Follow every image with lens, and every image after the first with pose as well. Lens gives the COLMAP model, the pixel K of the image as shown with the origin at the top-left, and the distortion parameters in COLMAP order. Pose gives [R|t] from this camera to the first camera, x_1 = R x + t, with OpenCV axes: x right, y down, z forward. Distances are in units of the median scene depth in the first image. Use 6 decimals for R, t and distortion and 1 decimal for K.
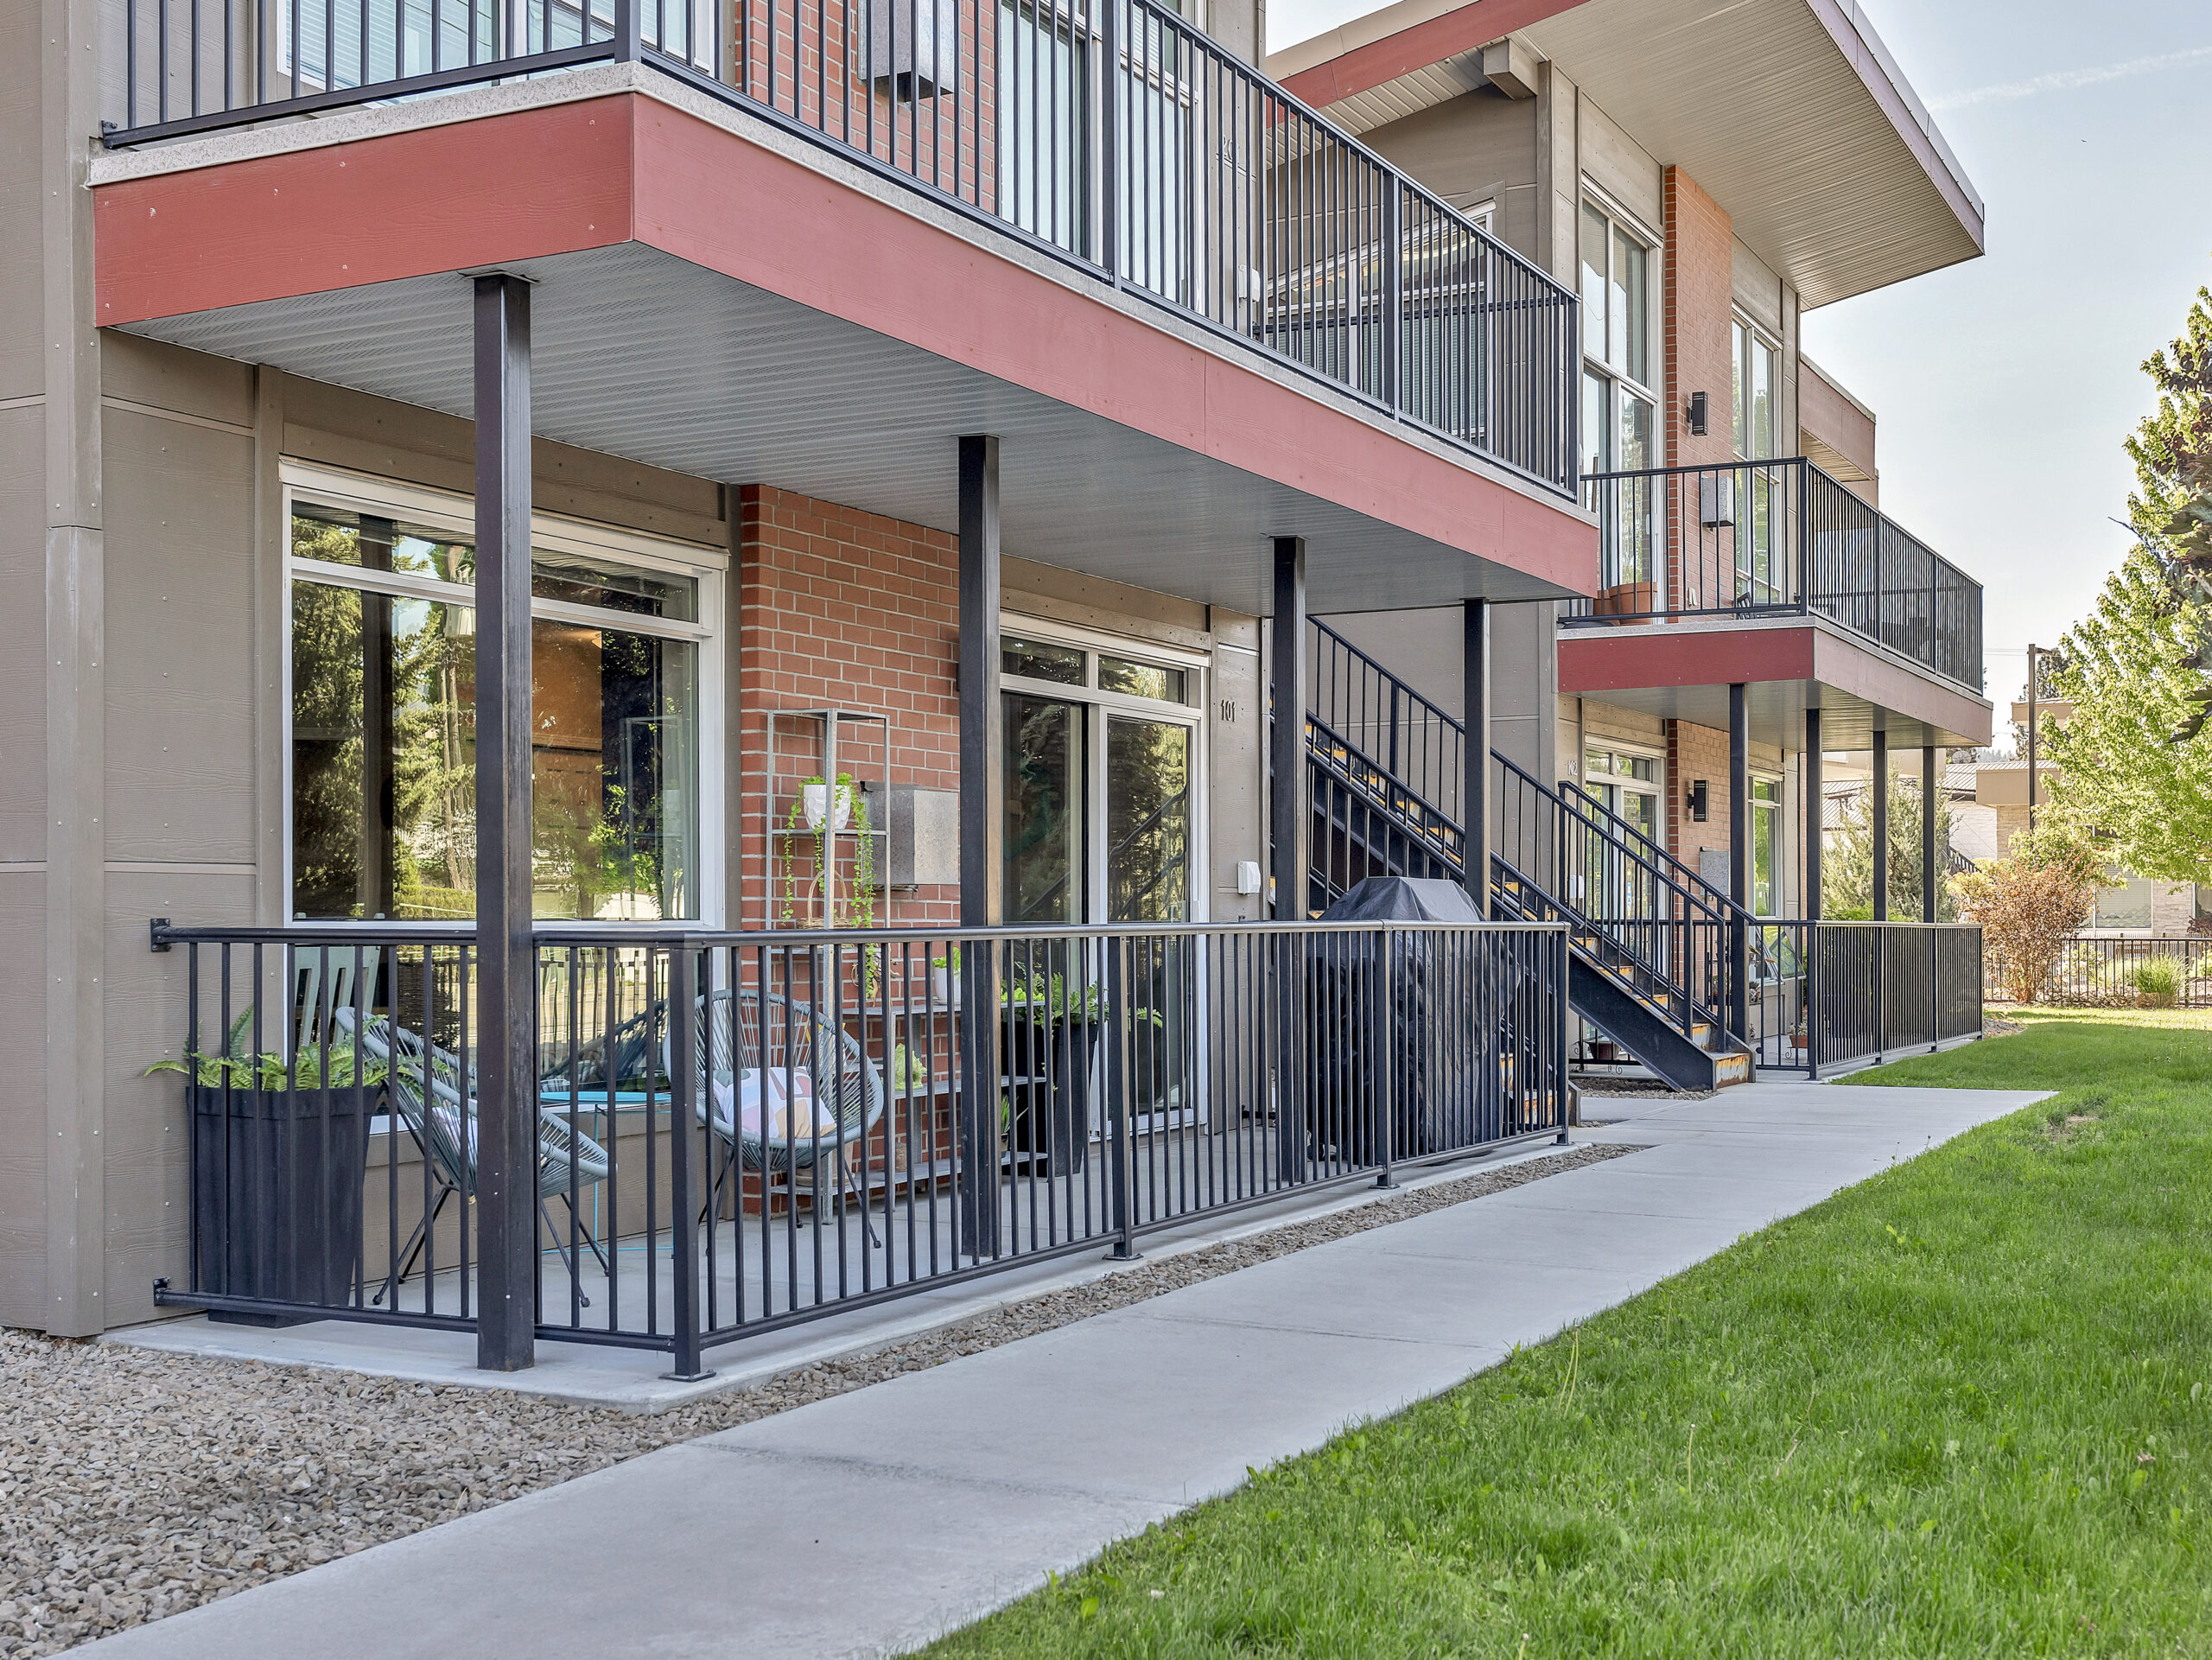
lens RADIAL K [[2570.2, 0, 1105.4], [0, 2570.2, 906.1], [0, 0, 1]] dist [-0.006285, 0.005344]
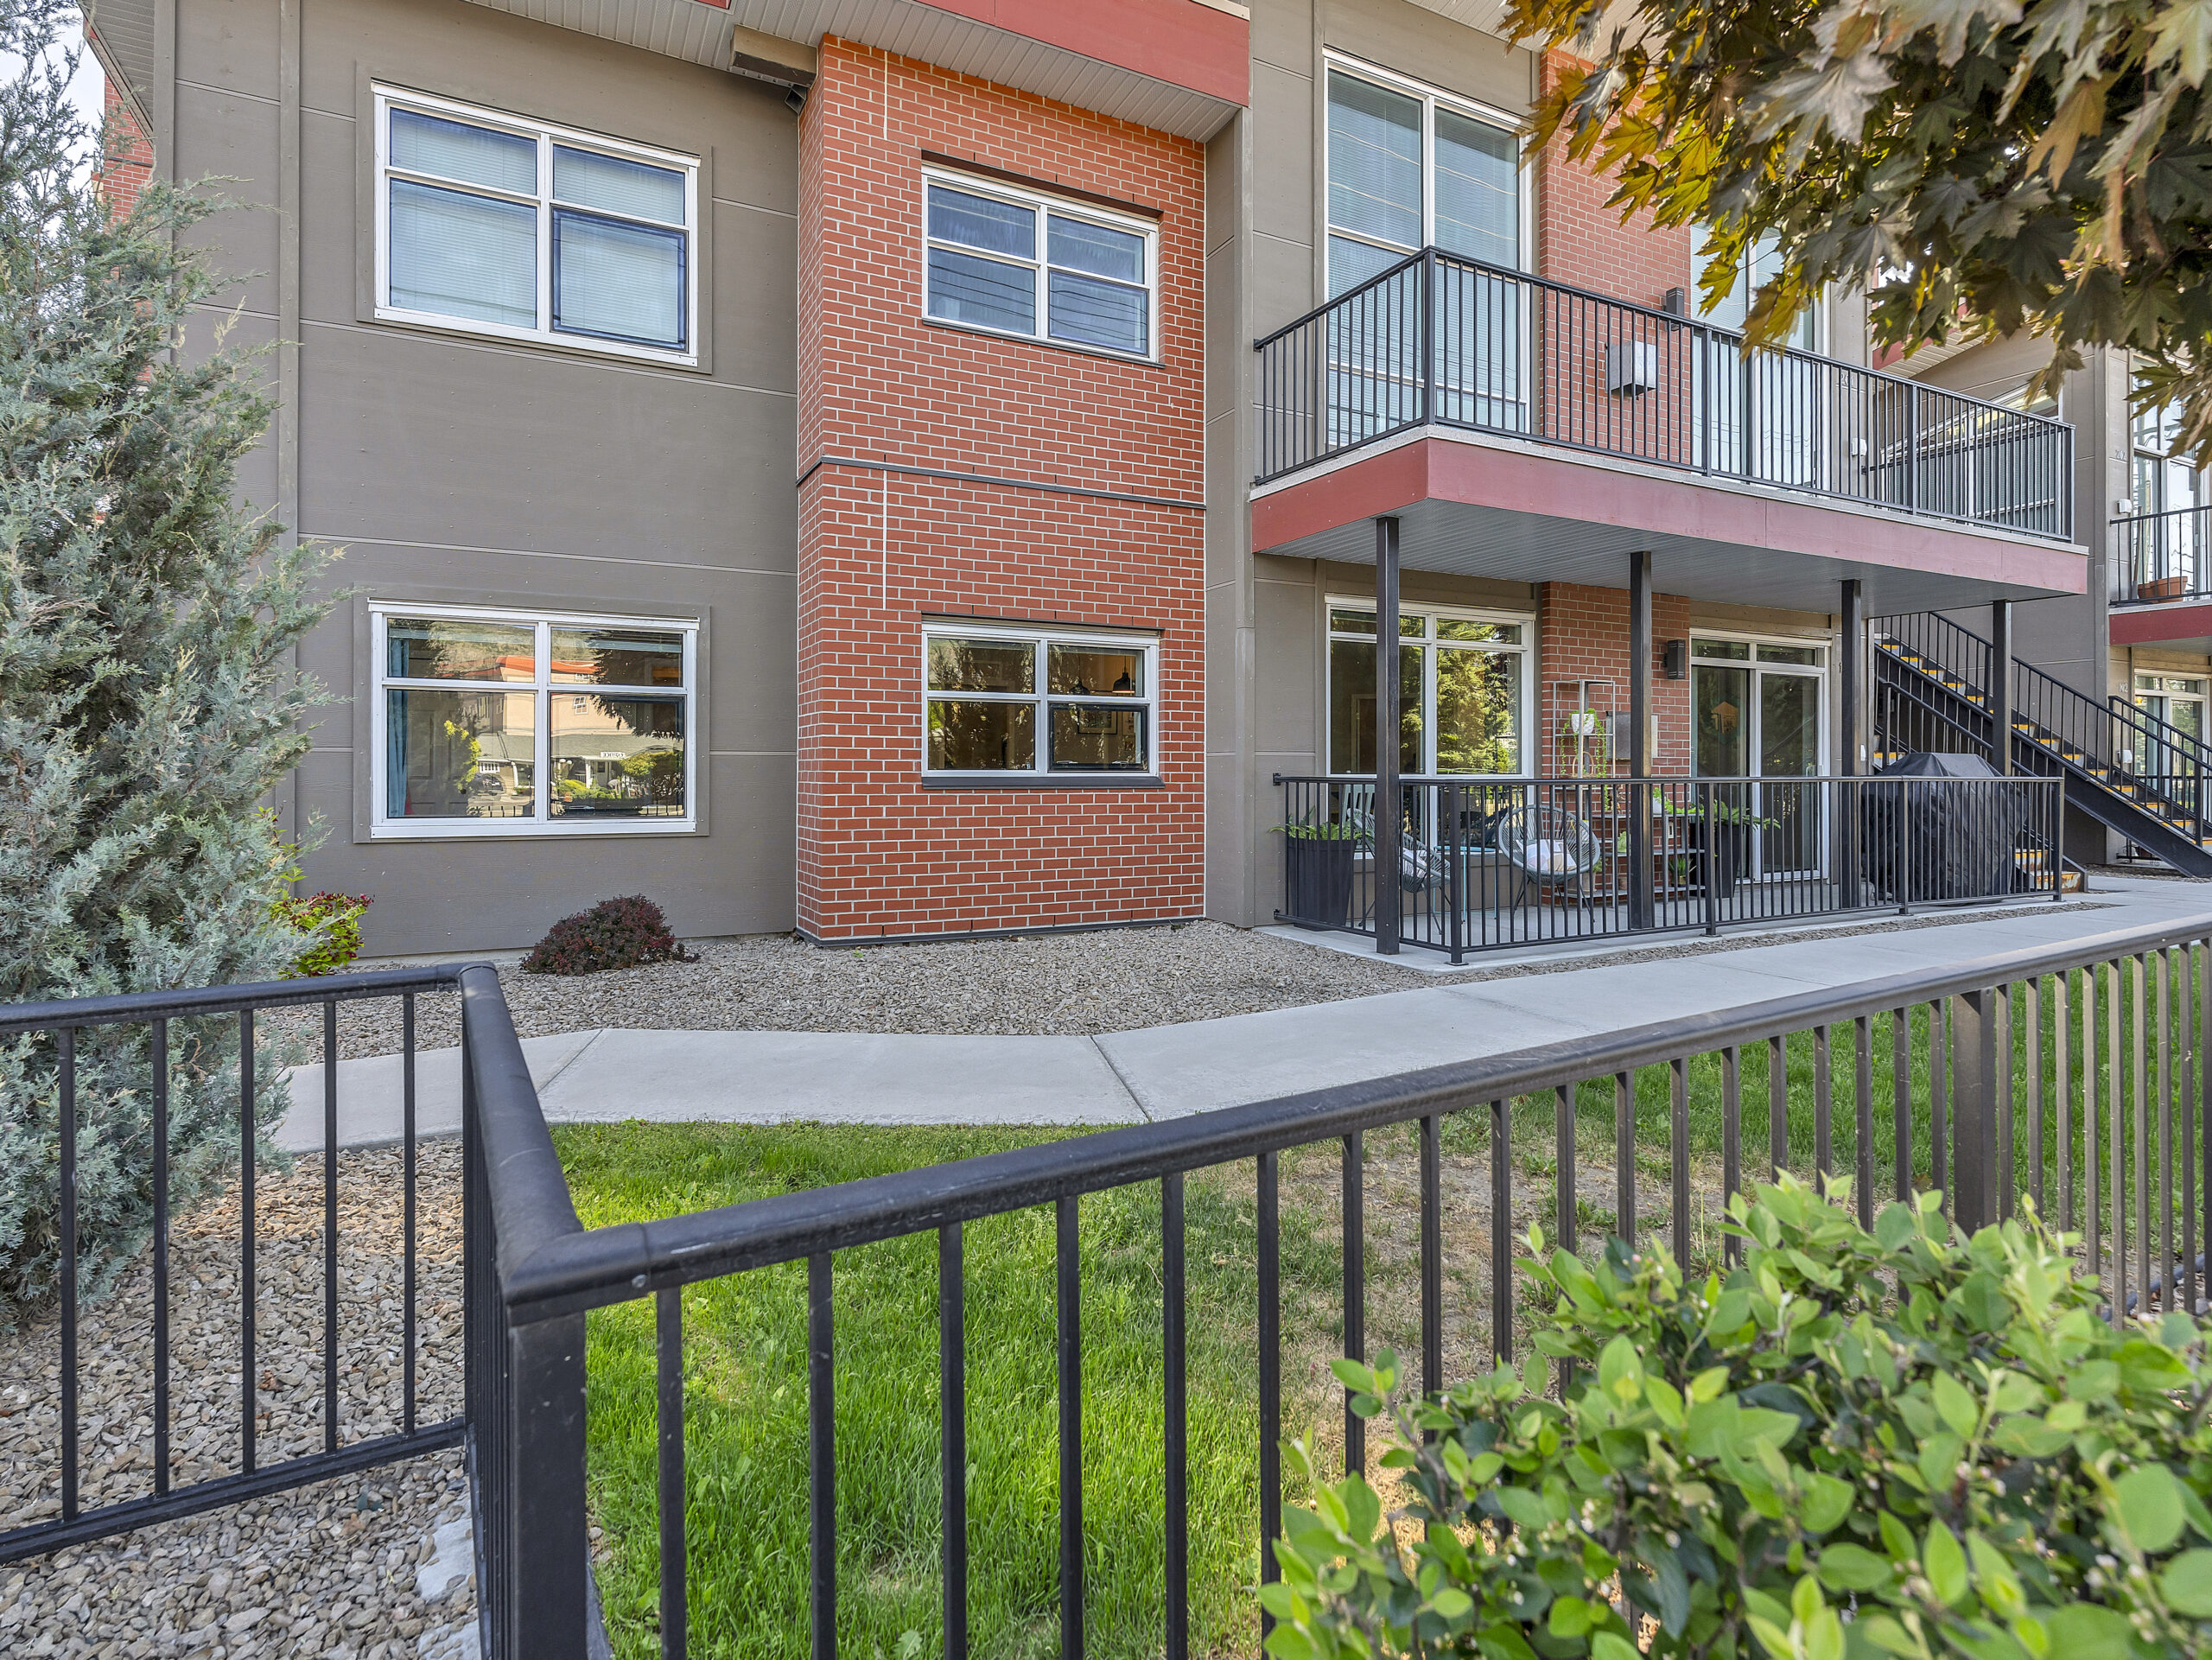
lens RADIAL K [[1137.8, 0, 1107.2], [0, 1137.8, 770.1], [0, 0, 1]] dist [0.001872, 0.000327]
pose [[0.812724, 0.002903, -0.582642, 0.132046], [-0.000413, 0.999990, 0.004406, -0.002605], [0.582649, -0.003341, 0.812717, -0.041694]]
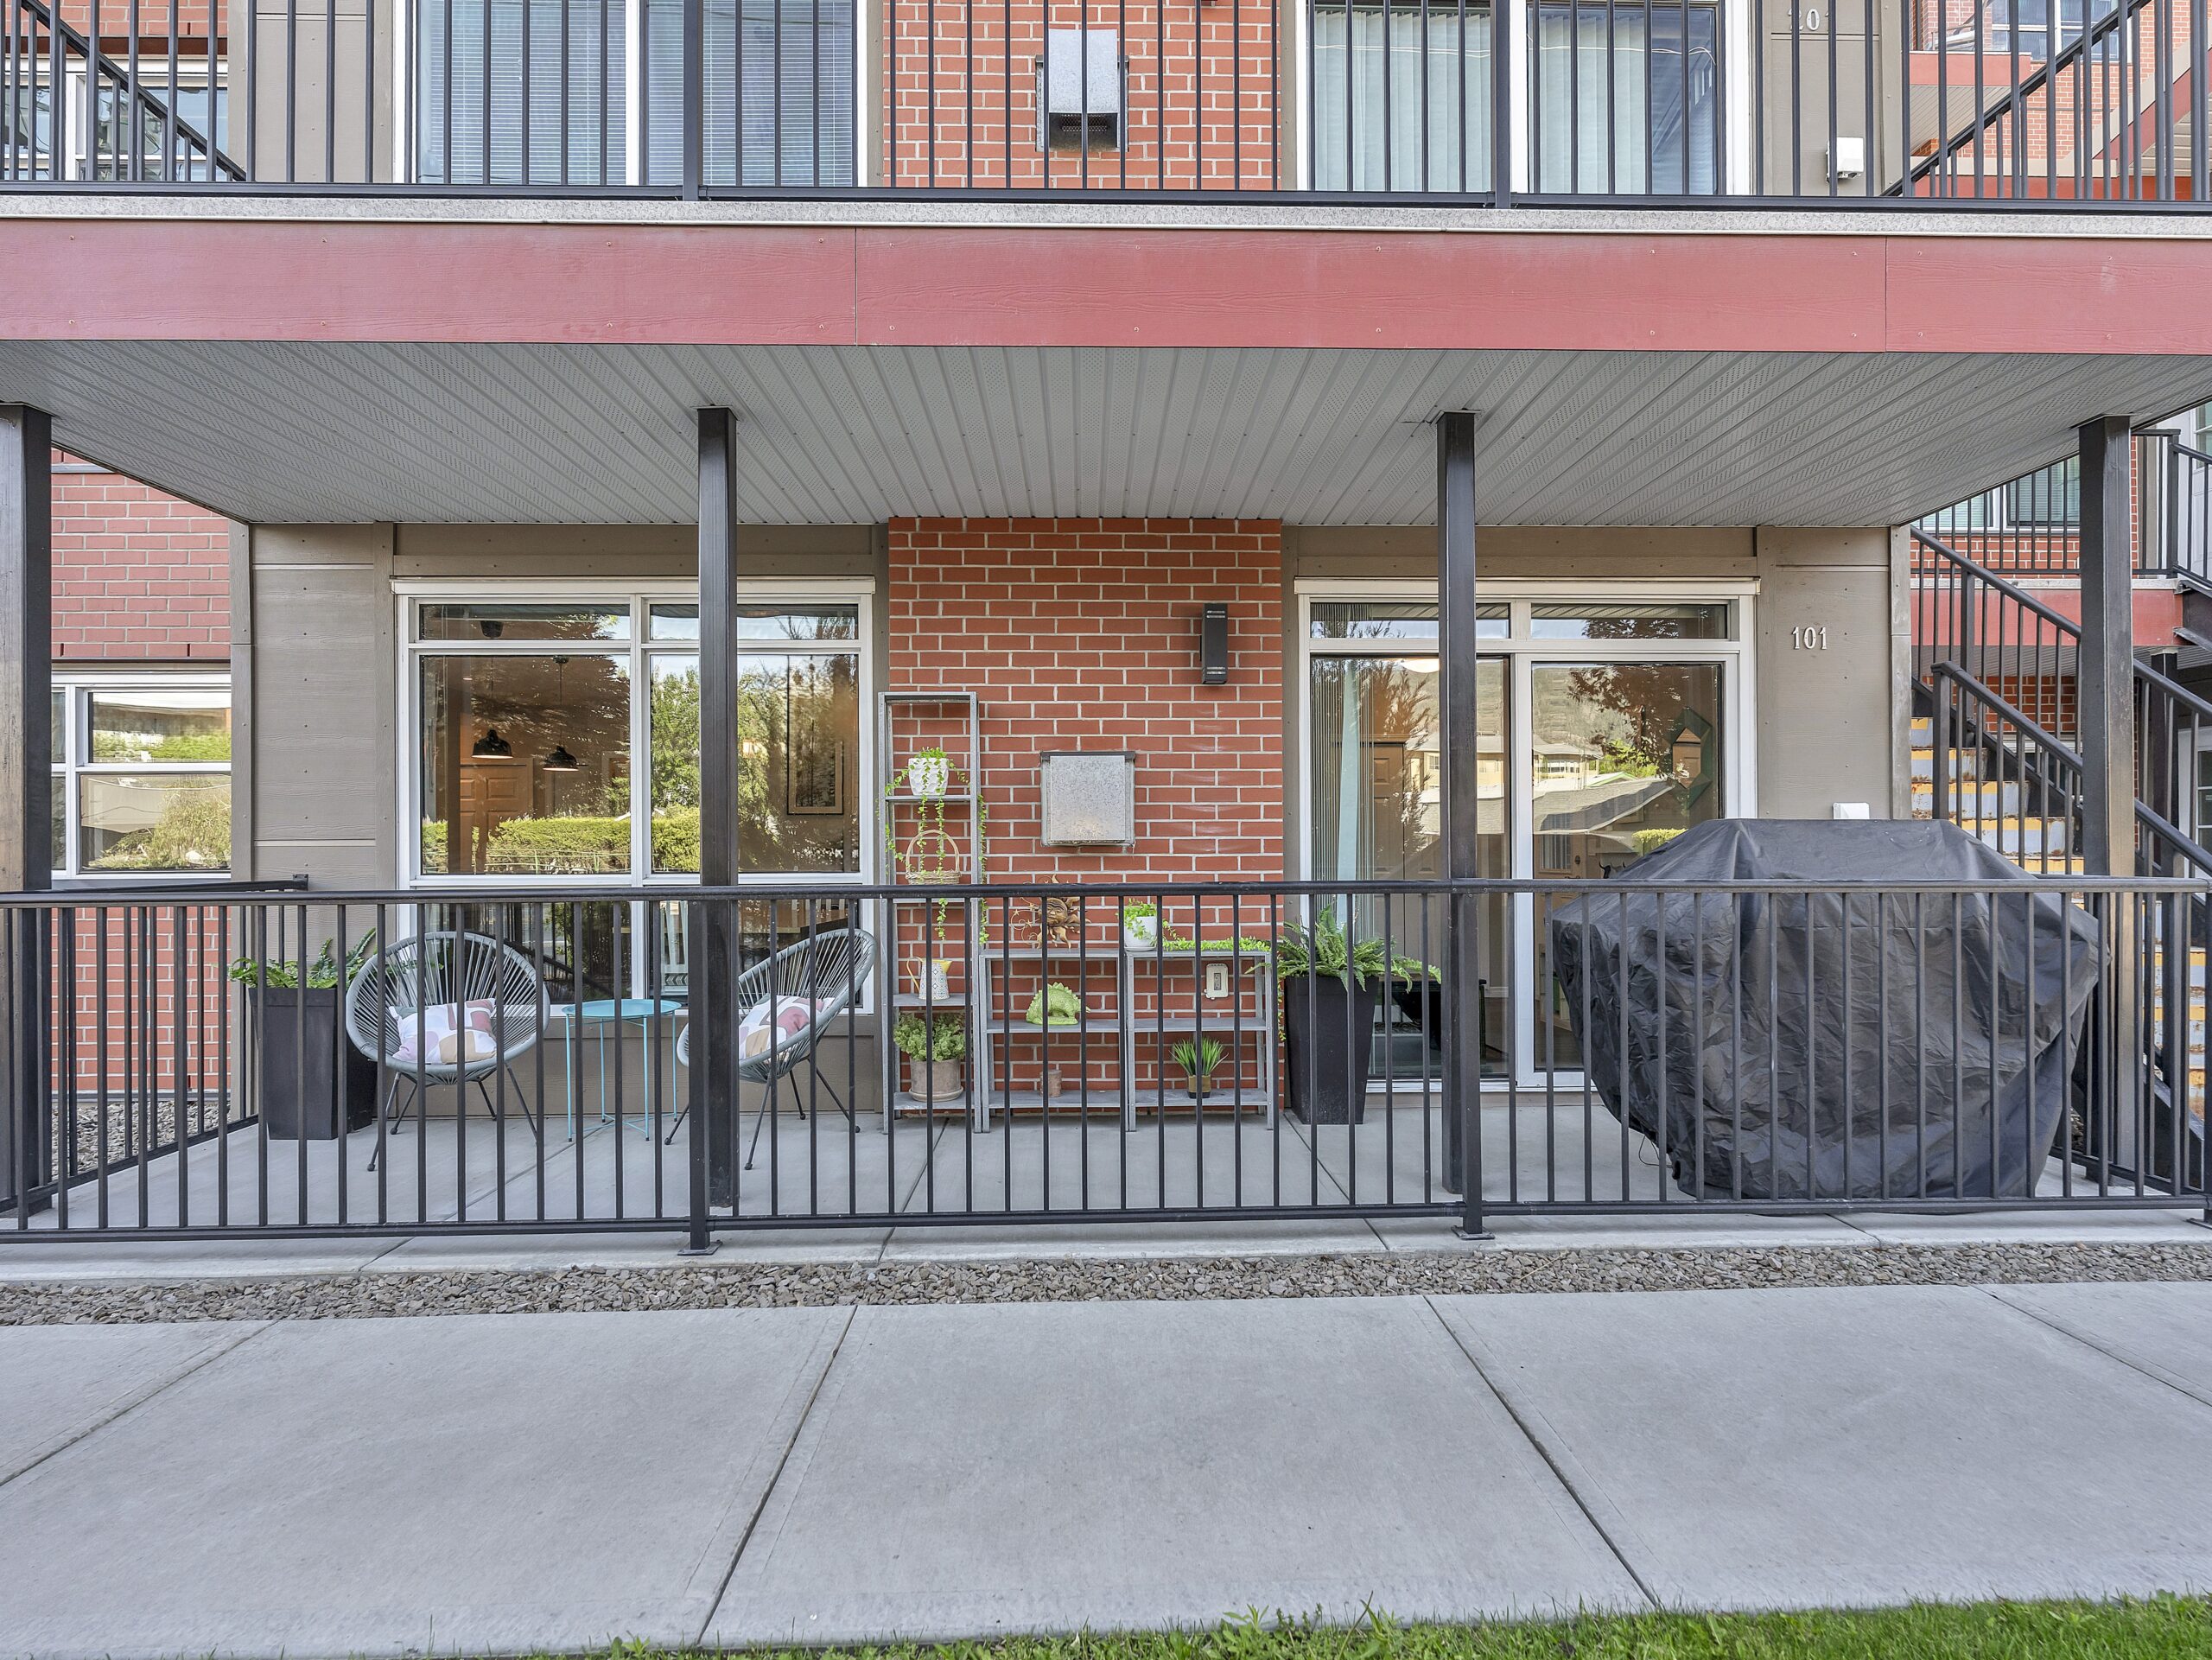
lens RADIAL K [[1188.8, 0, 1108.5], [0, 1188.8, 766.6], [0, 0, 1]] dist [0.003397, 0.000801]
pose [[0.470539, -0.068734, -0.879698, 0.407766], [0.005226, 0.997161, -0.075116, -0.002169], [0.882364, 0.030748, 0.469562, 0.825745]]
